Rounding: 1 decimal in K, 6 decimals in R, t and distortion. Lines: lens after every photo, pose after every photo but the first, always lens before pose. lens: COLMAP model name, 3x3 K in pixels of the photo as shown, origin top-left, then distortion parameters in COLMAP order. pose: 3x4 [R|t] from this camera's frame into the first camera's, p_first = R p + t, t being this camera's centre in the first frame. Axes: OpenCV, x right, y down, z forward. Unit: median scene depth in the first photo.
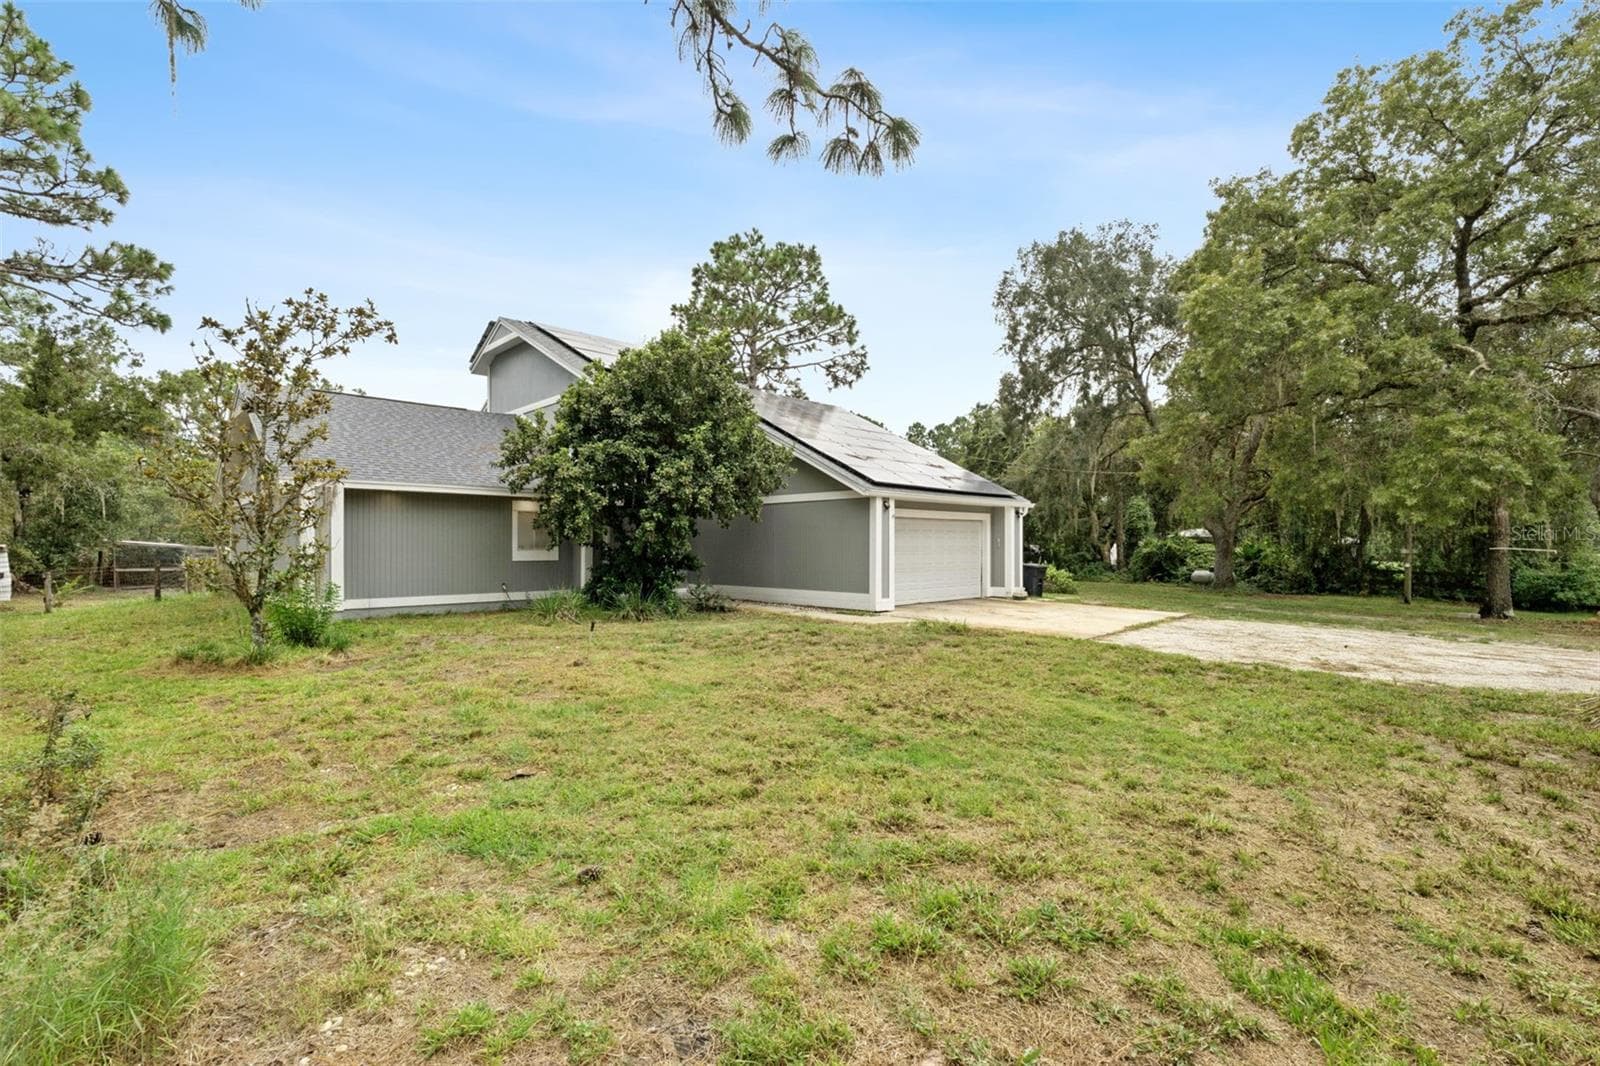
lens RADIAL K [[713.5, 0, 800.0], [0, 713.5, 533.0], [0, 0, 1]] dist [-0.000268, -0.000036]
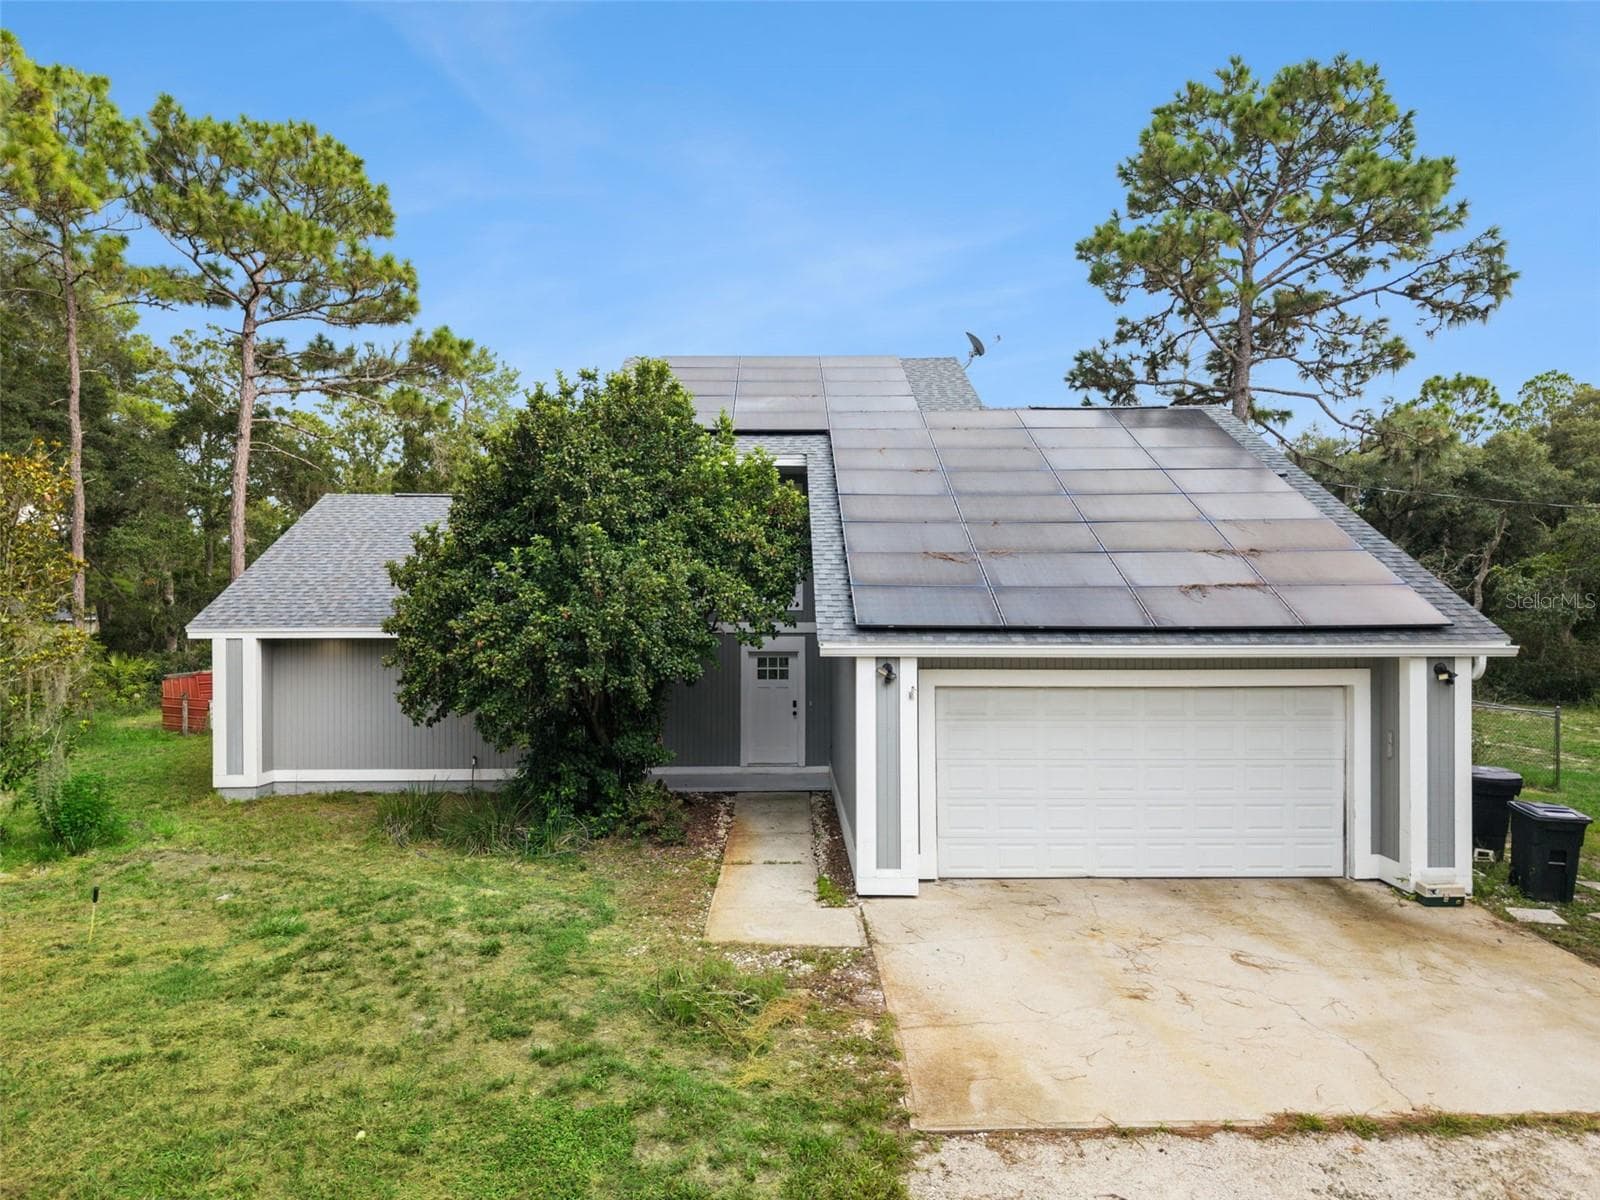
lens RADIAL K [[1094.2, 0, 800.0], [0, 1094.2, 600.0], [0, 0, 1]] dist [0.012792, -0.009949]
pose [[0.709569, 0.002401, -0.704632, 0.527488], [0.012913, 0.999782, 0.016410, -0.089416], [0.704518, -0.020743, 0.709383, 0.384359]]
